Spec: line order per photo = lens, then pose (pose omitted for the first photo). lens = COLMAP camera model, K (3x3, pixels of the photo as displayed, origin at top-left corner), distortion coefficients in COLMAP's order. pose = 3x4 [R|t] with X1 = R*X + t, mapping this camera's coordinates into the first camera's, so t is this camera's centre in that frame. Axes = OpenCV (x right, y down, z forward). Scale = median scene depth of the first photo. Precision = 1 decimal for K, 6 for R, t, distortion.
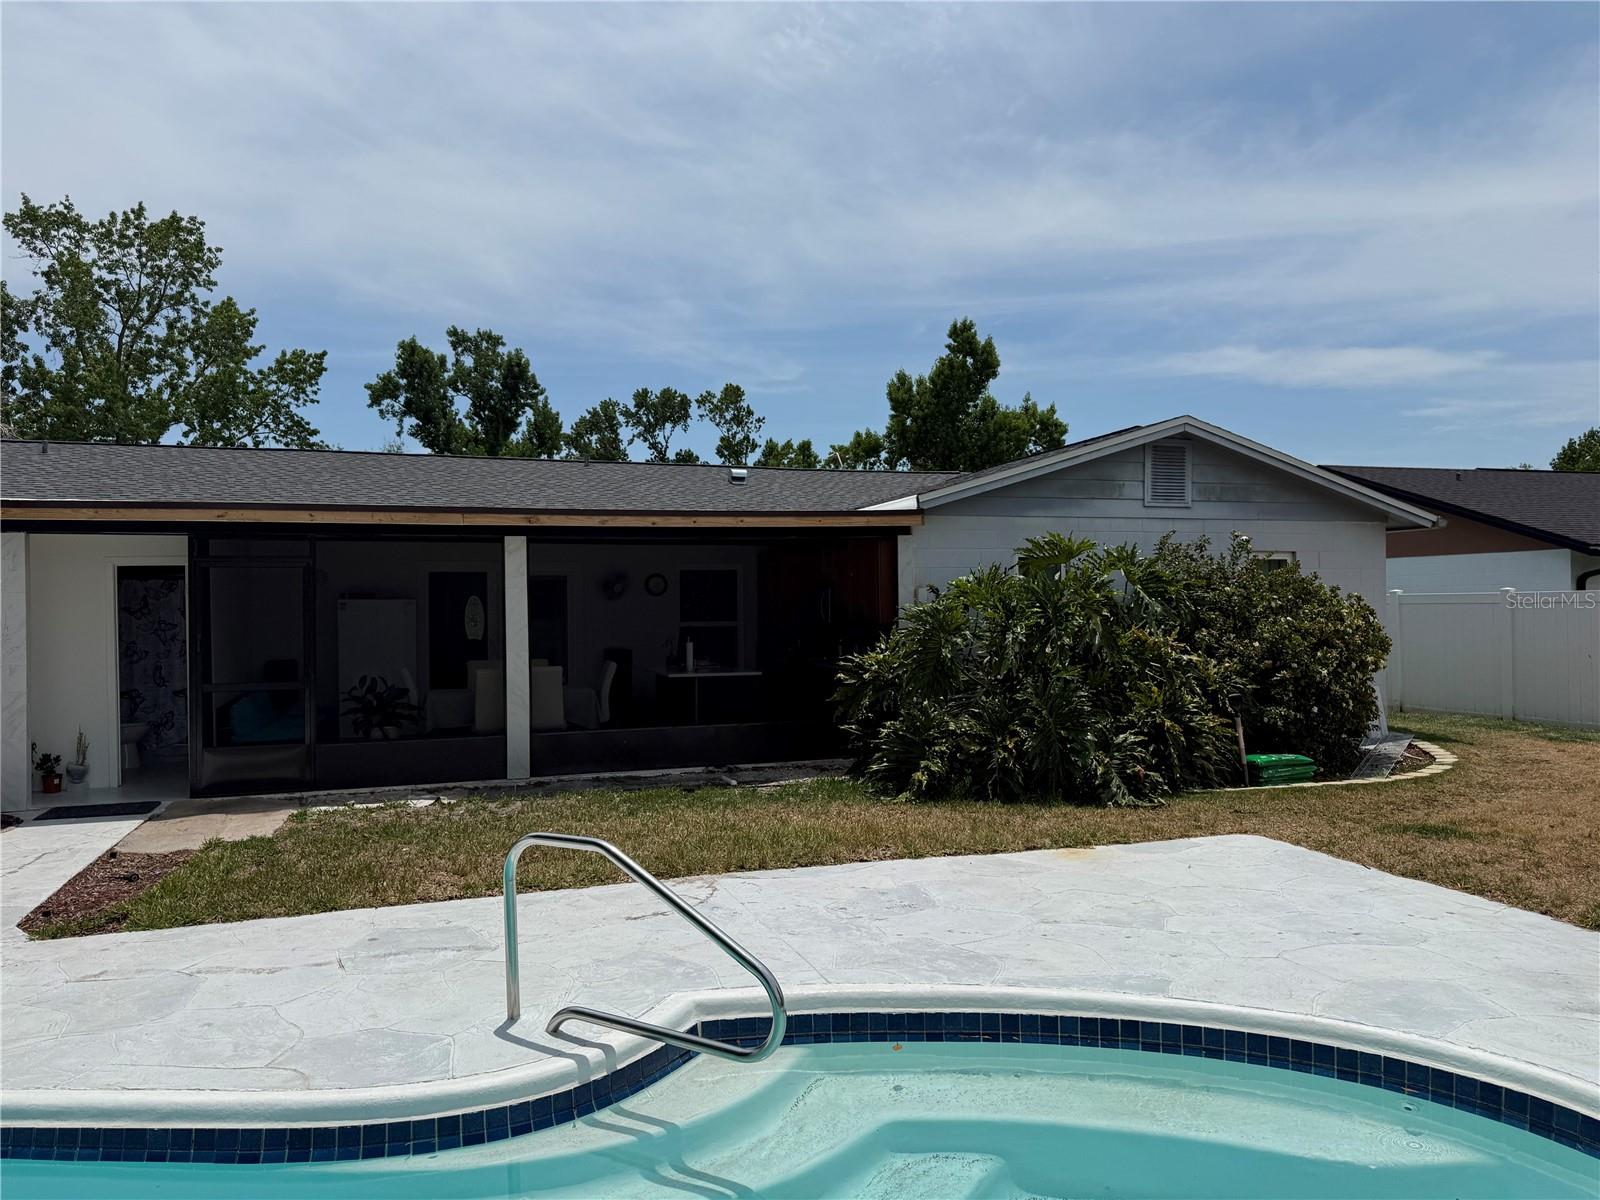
lens RADIAL K [[1135.9, 0, 800.0], [0, 1135.9, 600.0], [0, 0, 1]] dist [0.066756, -0.094636]
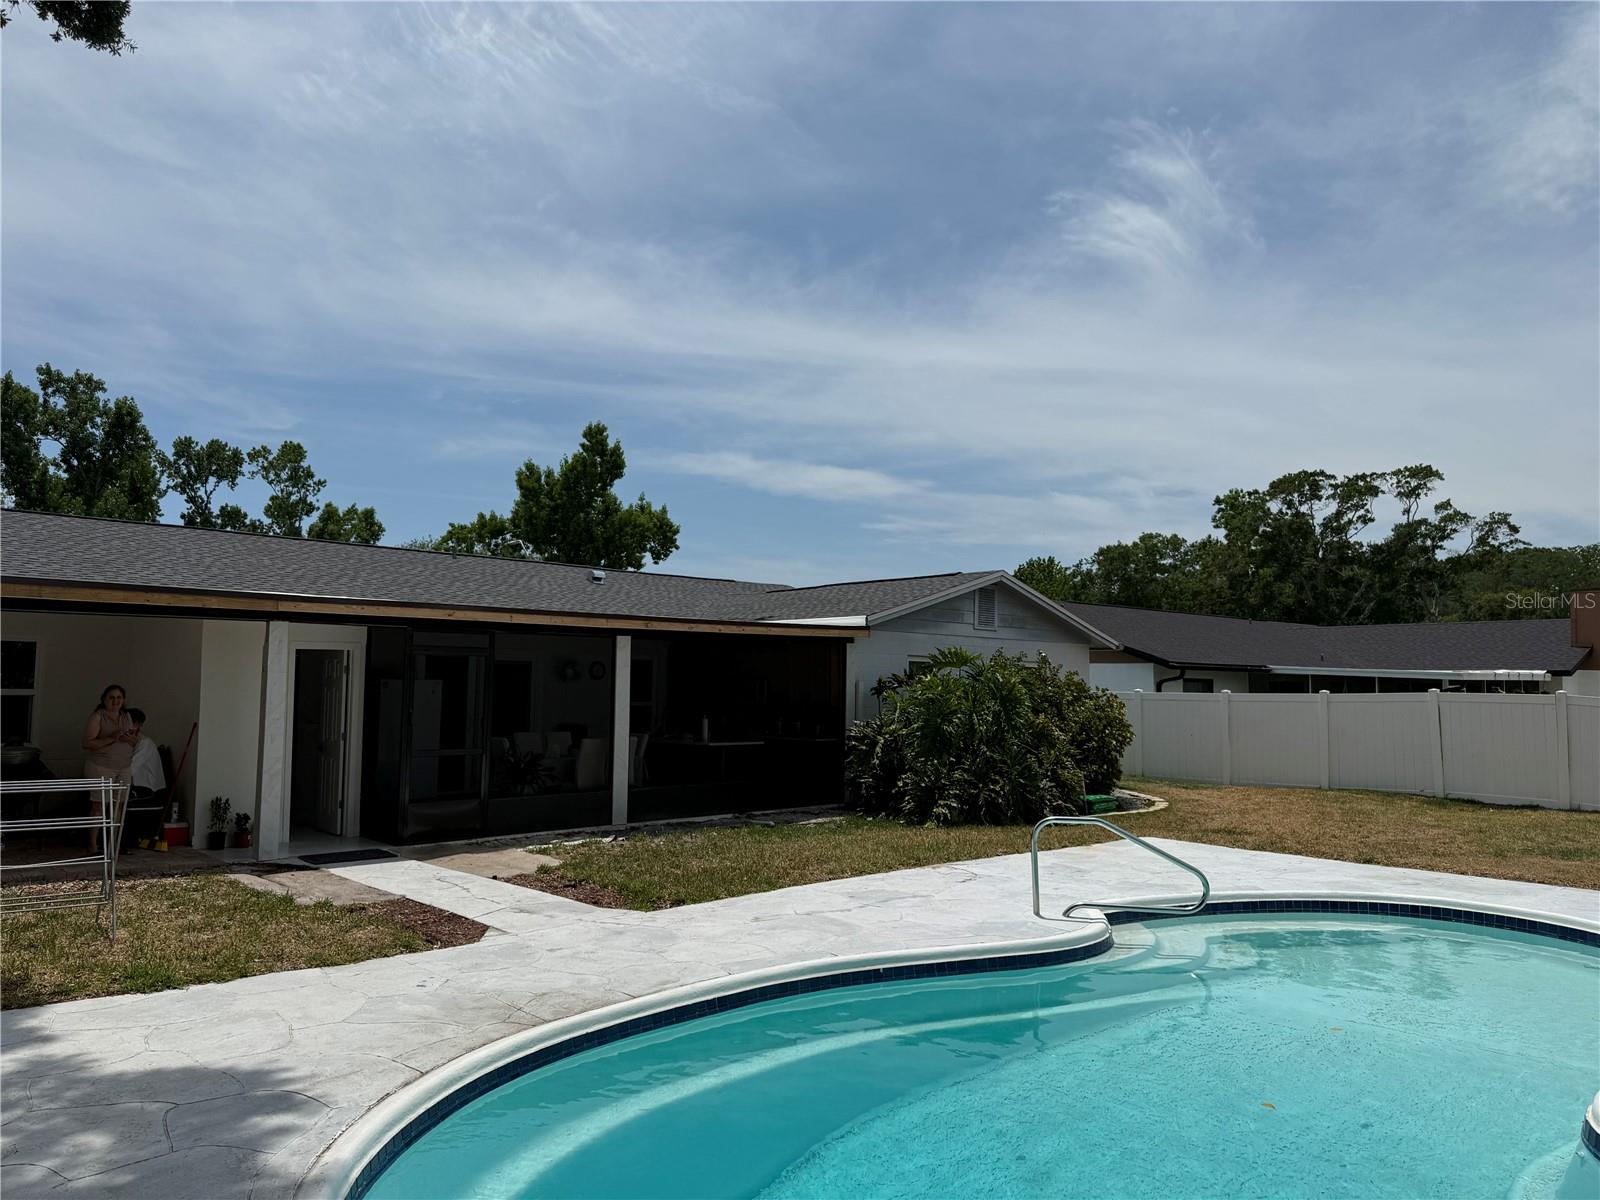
lens RADIAL K [[1116.3, 0, 800.9], [0, 1116.3, 629.4], [0, 0, 1]] dist [0.155086, -0.238947]
pose [[0.907342, 0.044432, 0.418039, -0.110193], [-0.026589, 0.998473, -0.048413, -0.001285], [-0.419552, 0.032812, 0.907138, -0.045086]]
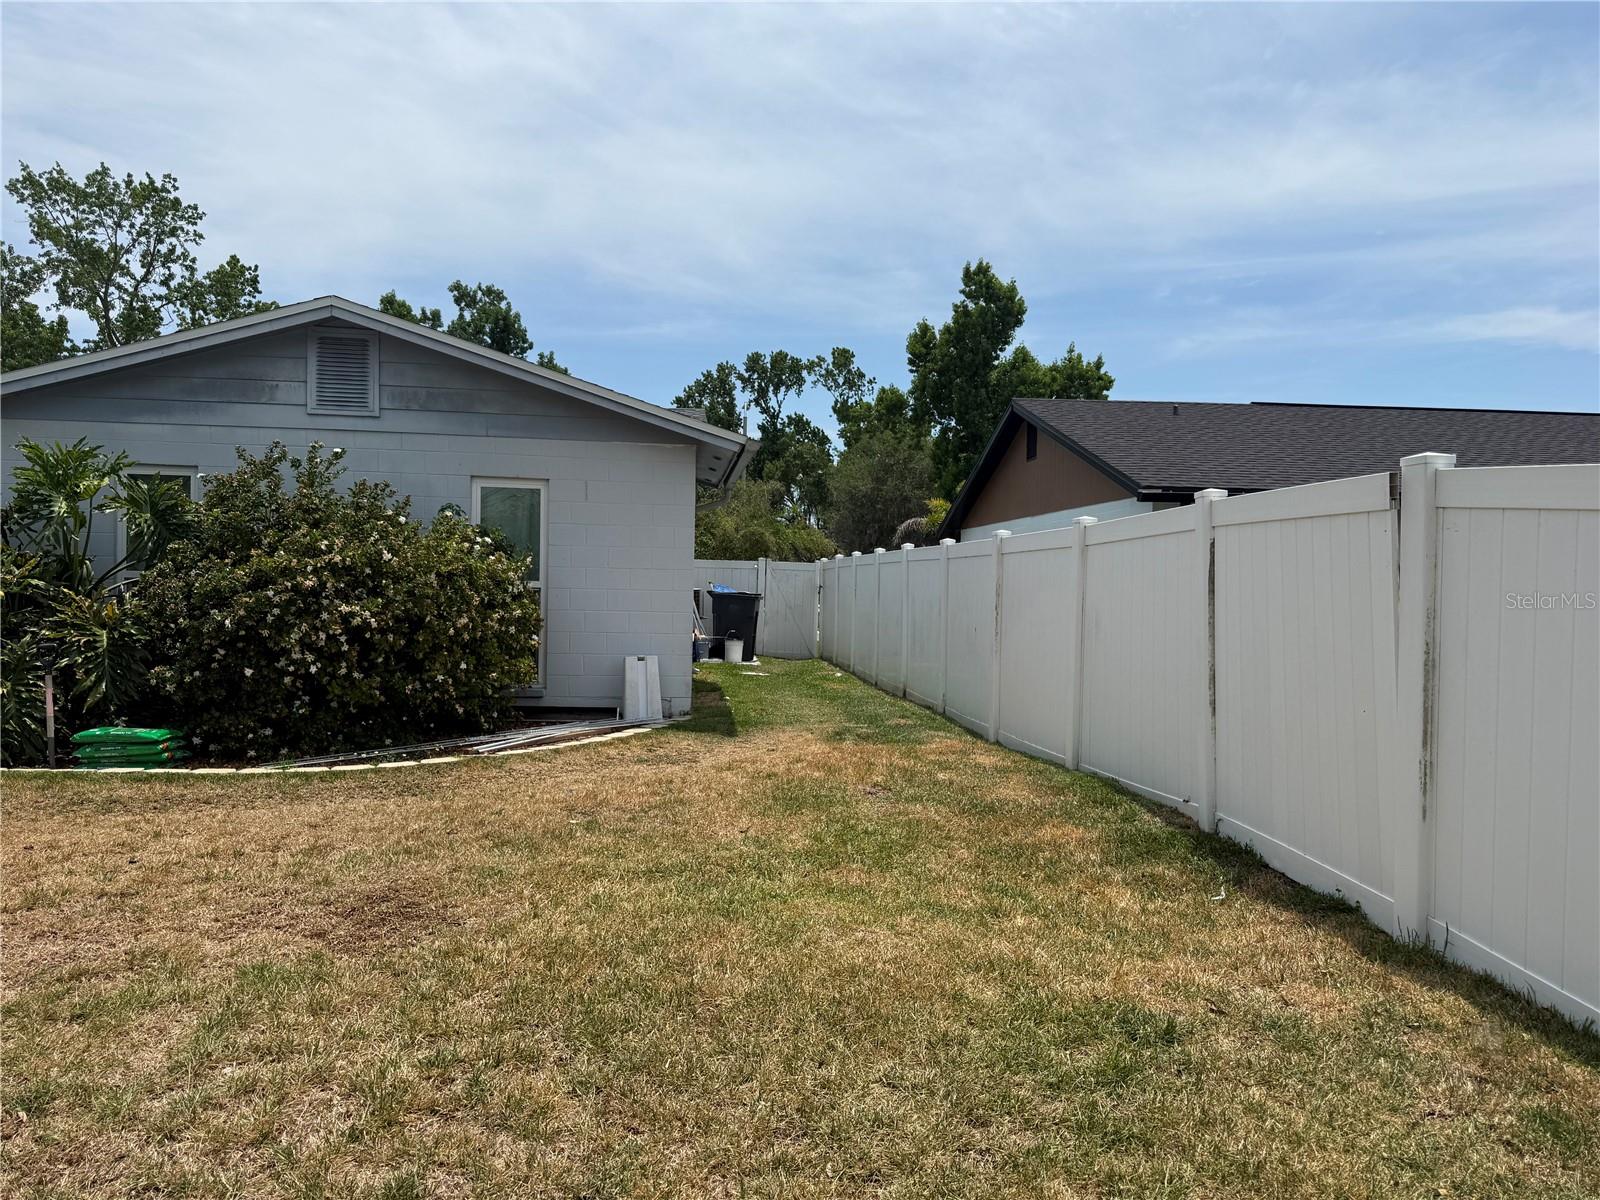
lens RADIAL K [[1113.7, 0, 800.0], [0, 1113.7, 600.0], [0, 0, 1]] dist [0.113937, -0.163986]
pose [[0.977632, 0.034341, -0.207501, 0.181707], [-0.028996, 0.999166, 0.028747, 0.002016], [0.208315, -0.022087, 0.977812, 0.079571]]
